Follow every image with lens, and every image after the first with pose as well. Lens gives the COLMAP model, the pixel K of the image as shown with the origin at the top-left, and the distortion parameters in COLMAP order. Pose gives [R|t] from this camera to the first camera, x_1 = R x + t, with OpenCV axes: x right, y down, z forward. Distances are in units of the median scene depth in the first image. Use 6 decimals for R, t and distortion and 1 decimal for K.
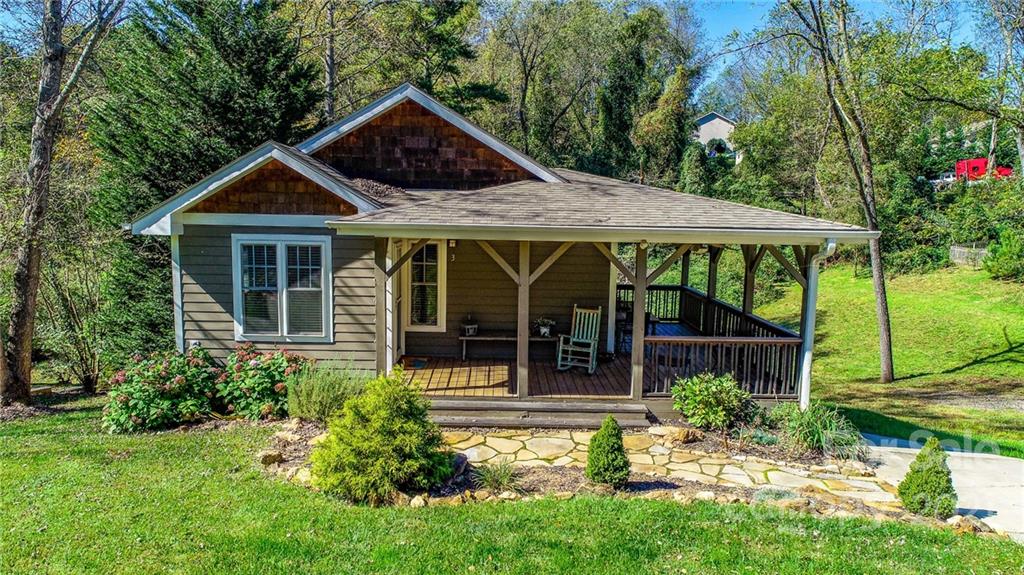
lens RADIAL K [[679.8, 0, 512.0], [0, 679.8, 287.5], [0, 0, 1]] dist [-0.004873, -0.002254]
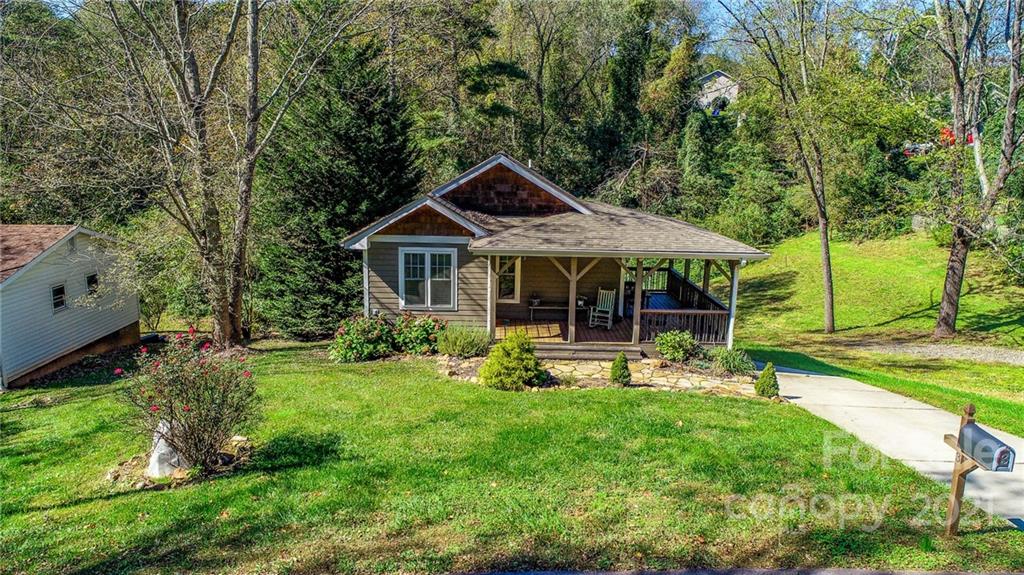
lens RADIAL K [[679.8, 0, 512.0], [0, 679.8, 287.5], [0, 0, 1]] dist [-0.004873, -0.002254]
pose [[0.999971, 0.003582, -0.006719, -0.119749], [-0.003040, 0.996872, 0.078977, -0.115173], [0.006981, -0.078954, 0.996854, -0.710628]]
